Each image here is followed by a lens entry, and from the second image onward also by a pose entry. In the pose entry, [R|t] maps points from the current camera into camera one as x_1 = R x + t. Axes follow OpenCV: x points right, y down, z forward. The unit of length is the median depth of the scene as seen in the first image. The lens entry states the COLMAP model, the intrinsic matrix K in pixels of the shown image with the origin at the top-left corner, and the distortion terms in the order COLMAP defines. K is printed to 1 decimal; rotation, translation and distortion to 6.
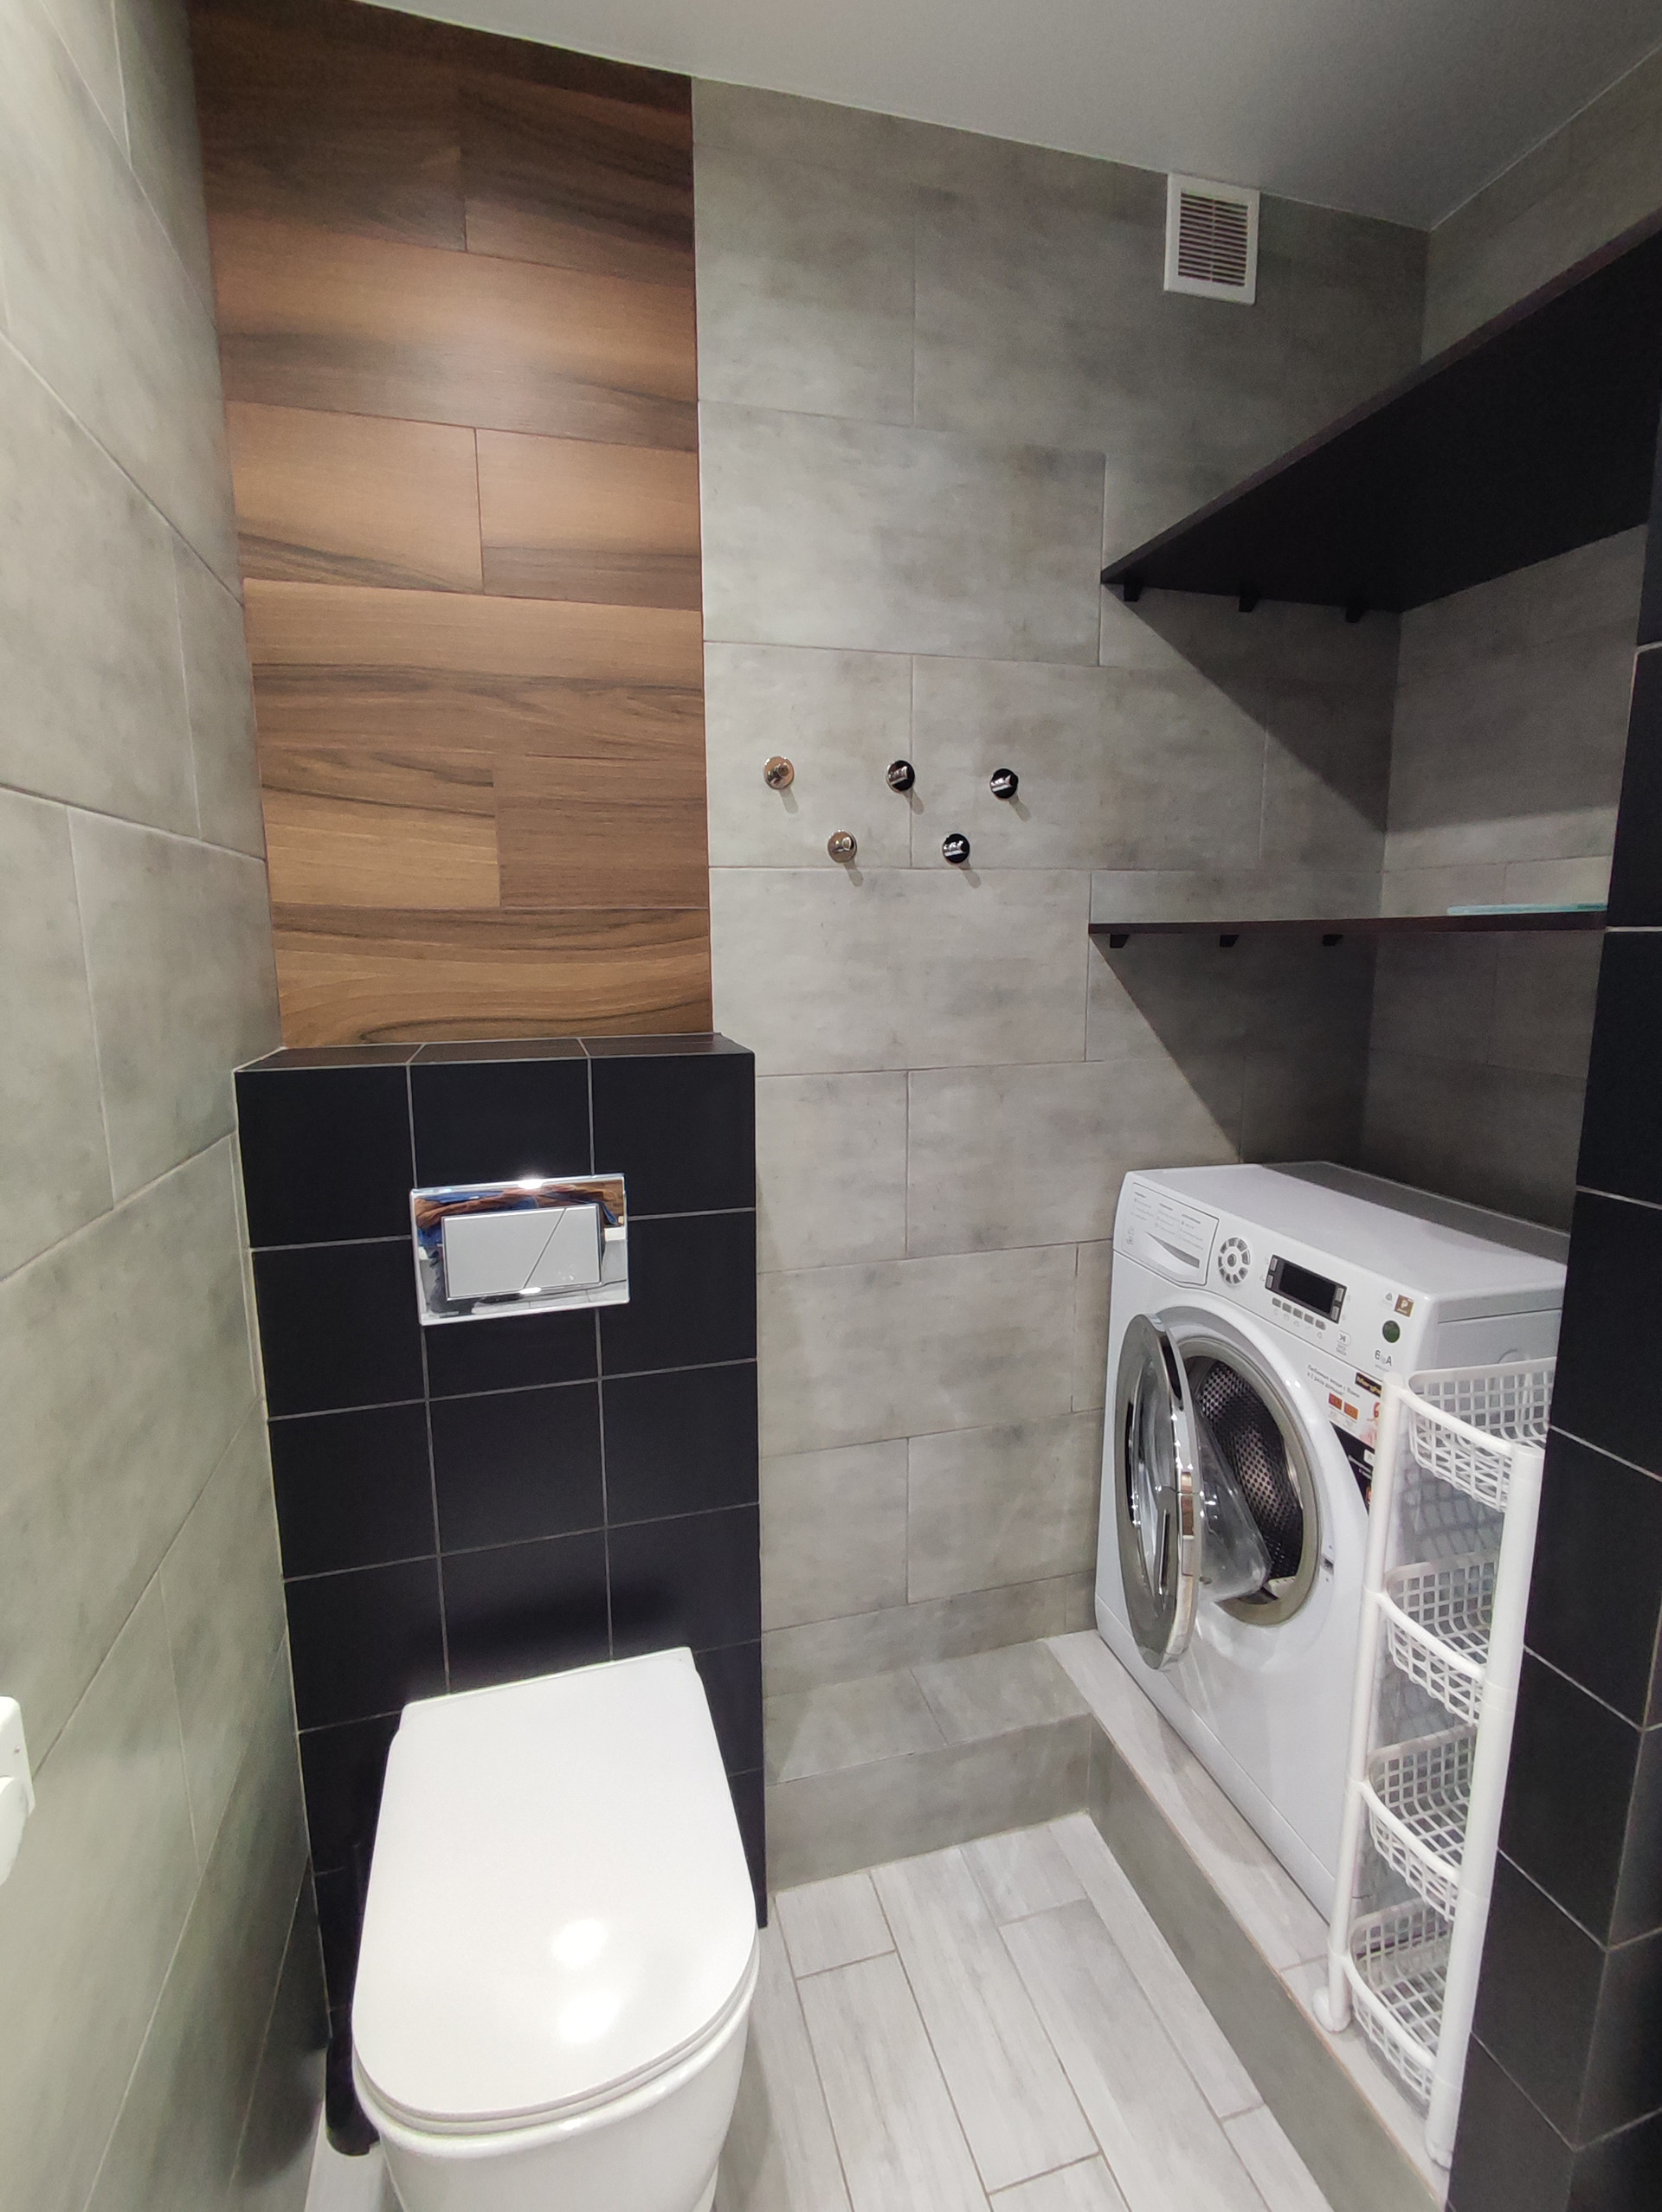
lens RADIAL K [[1011.2, 0, 816.9], [0, 1011.2, 1089.3], [0, 0, 1]] dist [-0.002800, -0.003634]
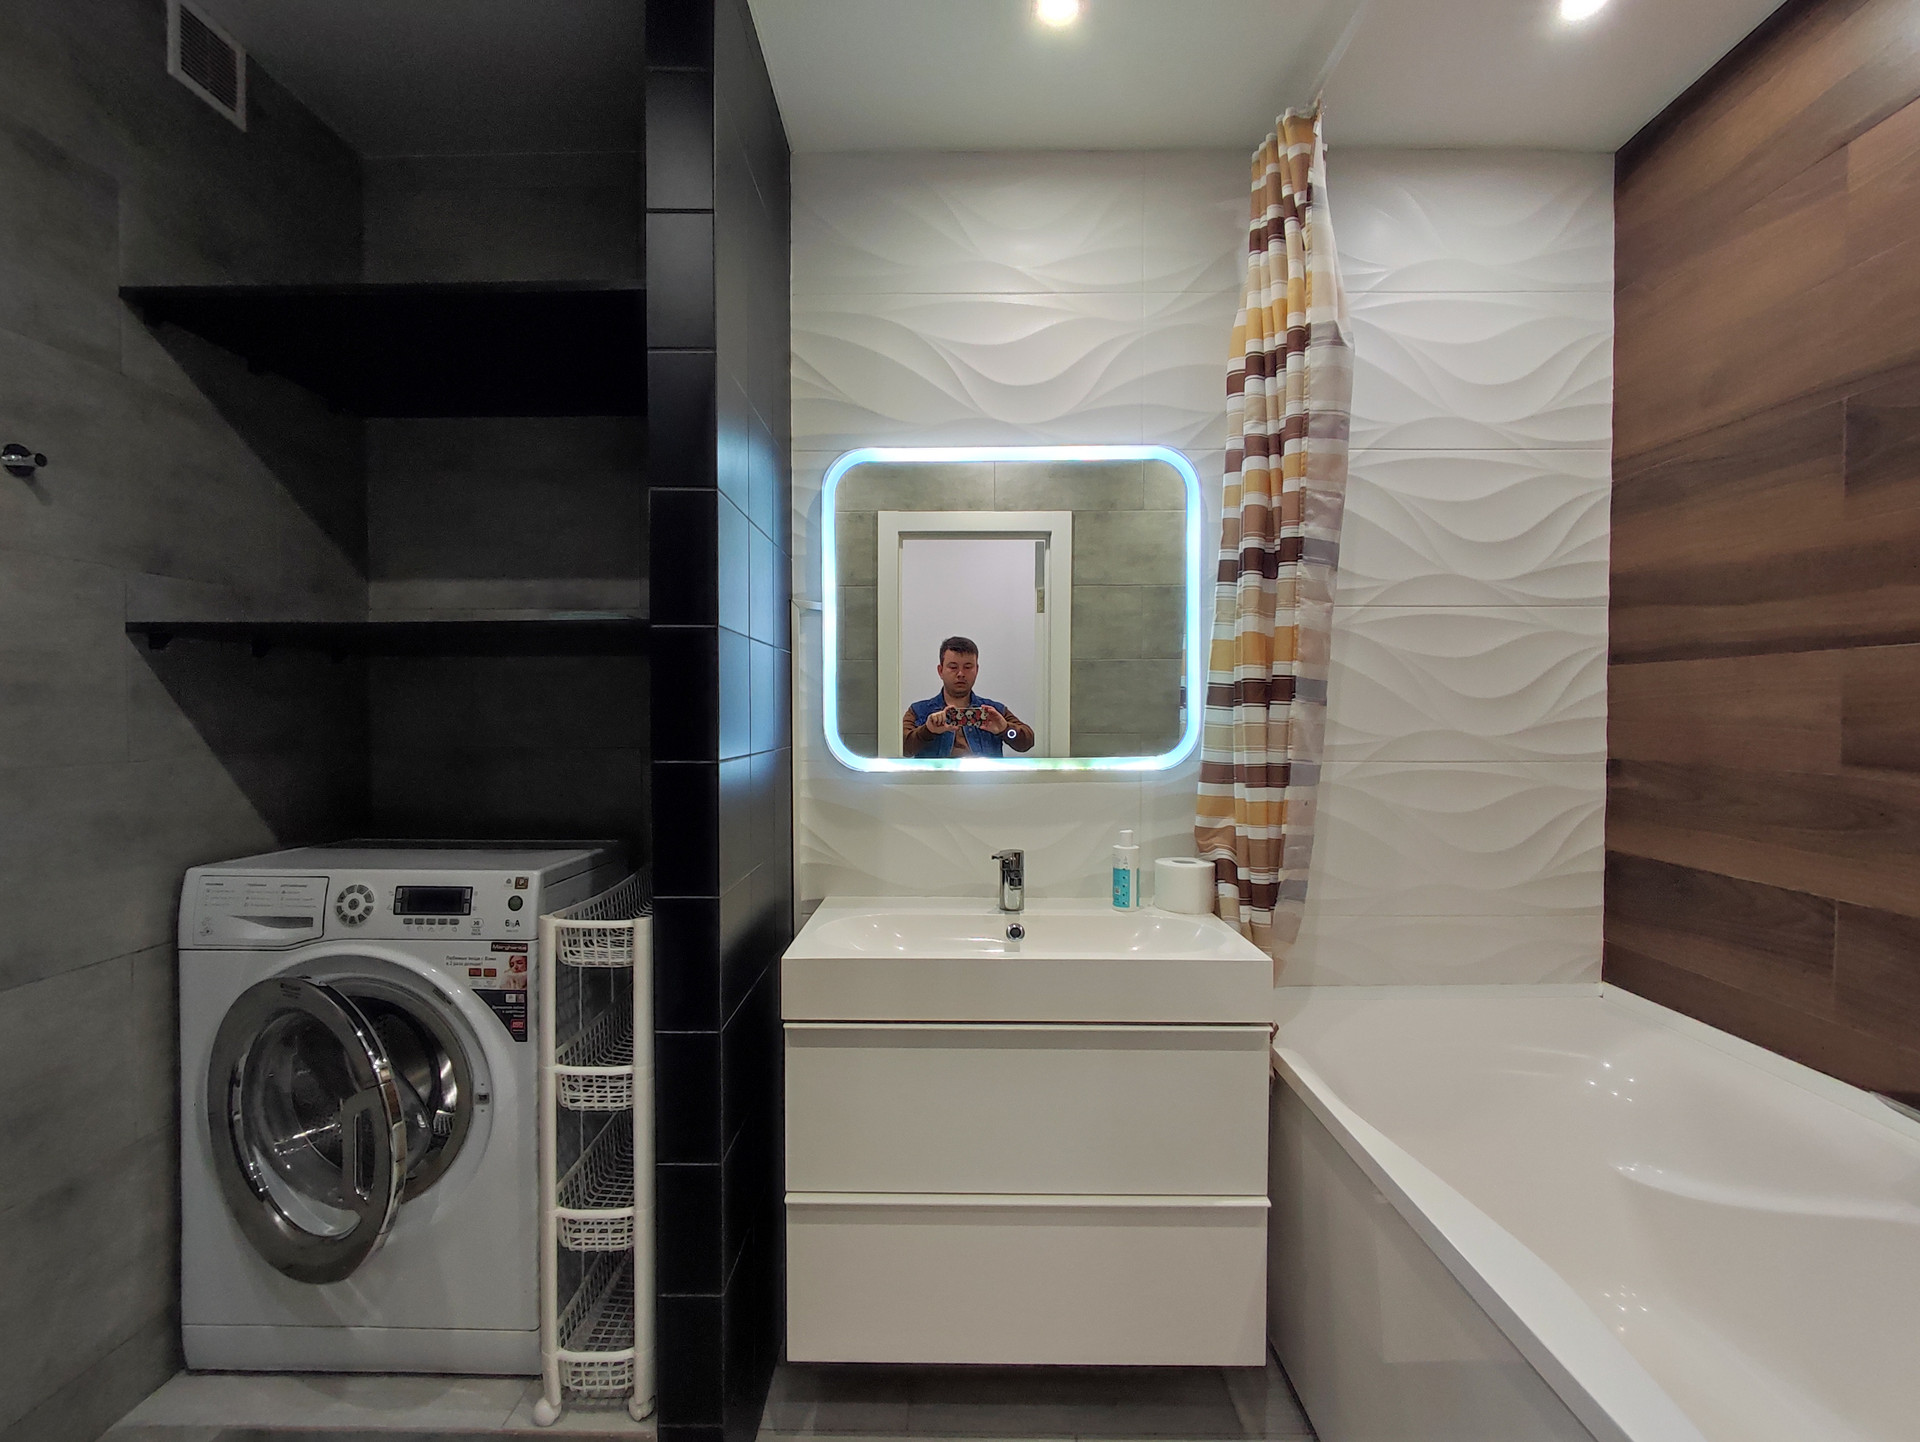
lens RADIAL K [[877.6, 0, 940.9], [0, 877.6, 730.8], [0, 0, 1]] dist [-0.002800, -0.003634]
pose [[0.283912, -0.010154, 0.958797, -0.359807], [0.147051, 0.988576, -0.033075, 0.096679], [-0.947507, 0.150383, 0.282162, 0.017877]]
